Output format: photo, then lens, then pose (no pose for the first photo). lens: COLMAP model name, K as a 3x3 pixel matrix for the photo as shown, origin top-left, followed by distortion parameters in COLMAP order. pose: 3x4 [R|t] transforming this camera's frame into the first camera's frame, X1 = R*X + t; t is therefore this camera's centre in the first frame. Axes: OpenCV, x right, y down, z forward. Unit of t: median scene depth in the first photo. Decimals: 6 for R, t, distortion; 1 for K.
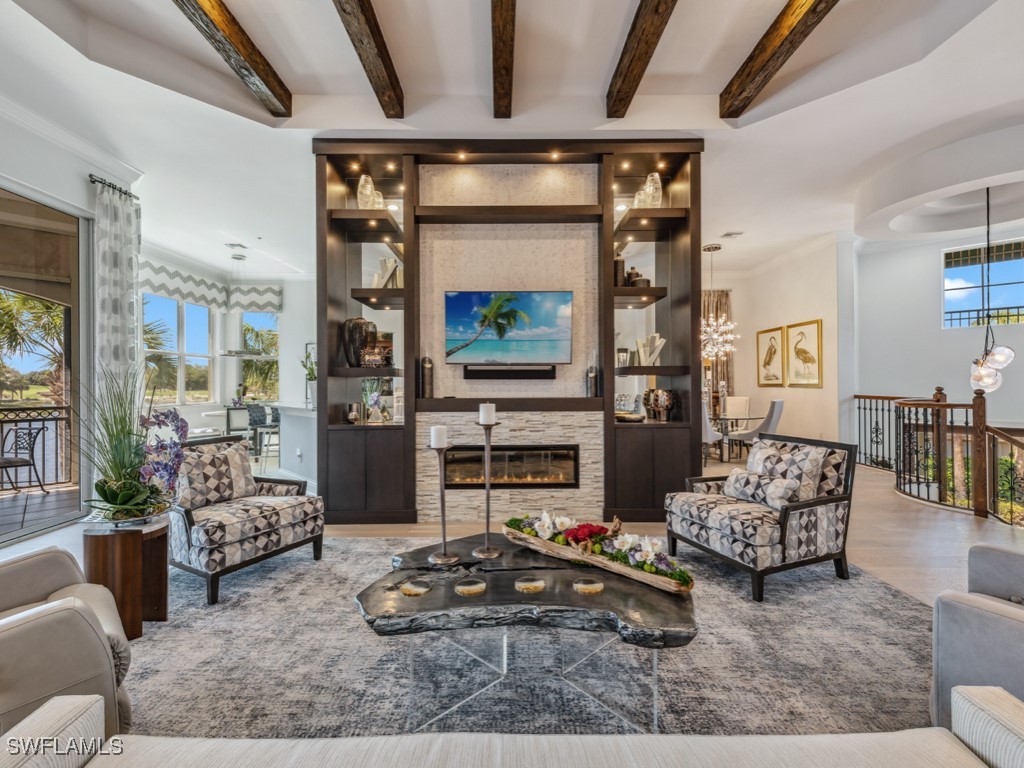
lens RADIAL K [[452.4, 0, 506.9], [0, 452.4, 378.5], [0, 0, 1]] dist [0.010377, -0.000326]
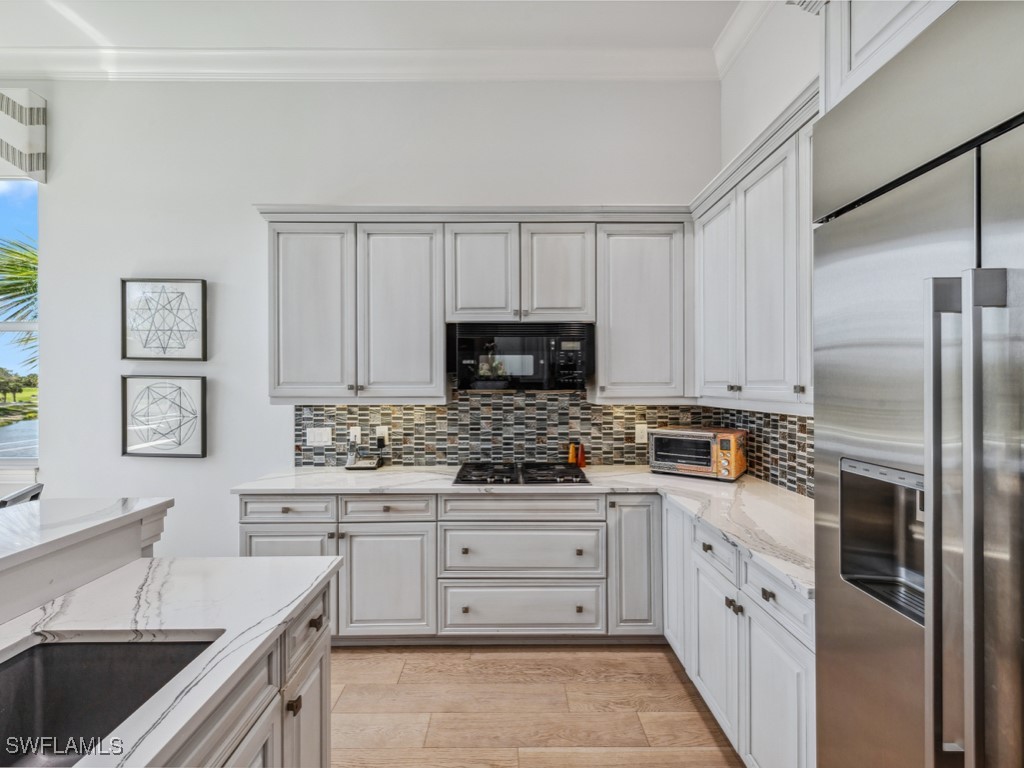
lens RADIAL K [[449.9, 0, 510.1], [0, 449.9, 385.8], [0, 0, 1]] dist [0.018051, -0.006639]
pose [[0.999996, 0.002903, -0.000214, -0.196929], [-0.002901, 0.999966, 0.007752, -0.008082], [0.000237, -0.007752, 0.999970, 0.767012]]
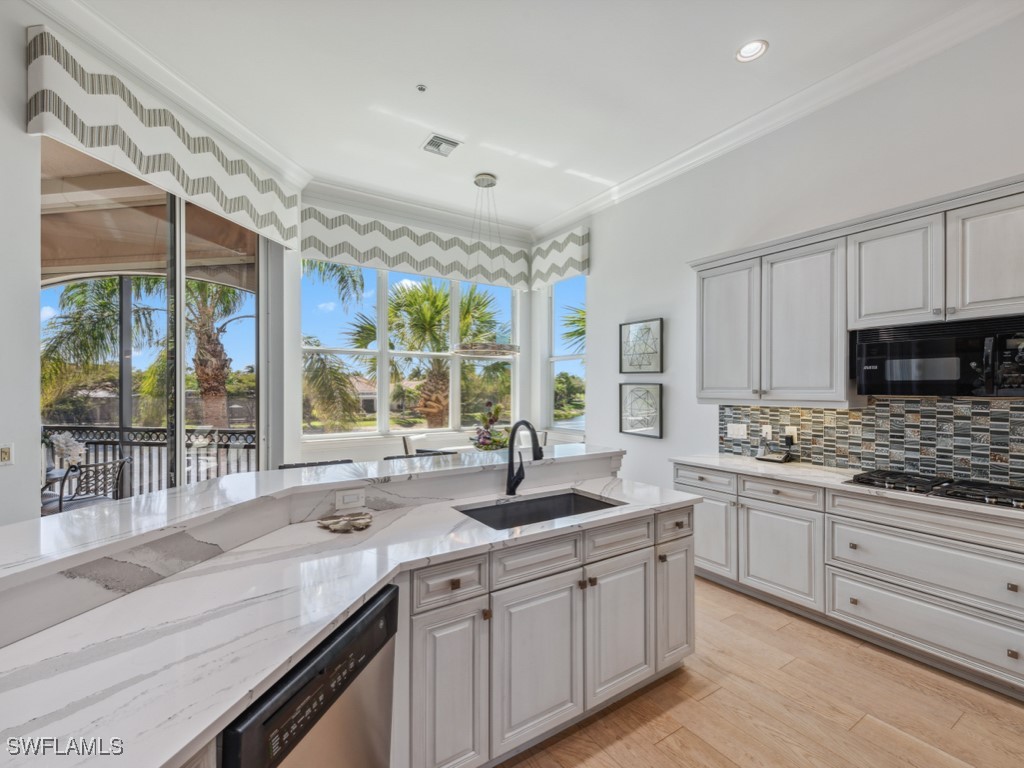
lens RADIAL K [[449.9, 0, 510.1], [0, 449.9, 385.8], [0, 0, 1]] dist [0.018051, -0.006639]
pose [[0.547619, -0.000110, -0.836728, -0.098079], [-0.000811, 0.999999, -0.000662, -0.008827], [0.836728, 0.001042, 0.547618, 0.691998]]
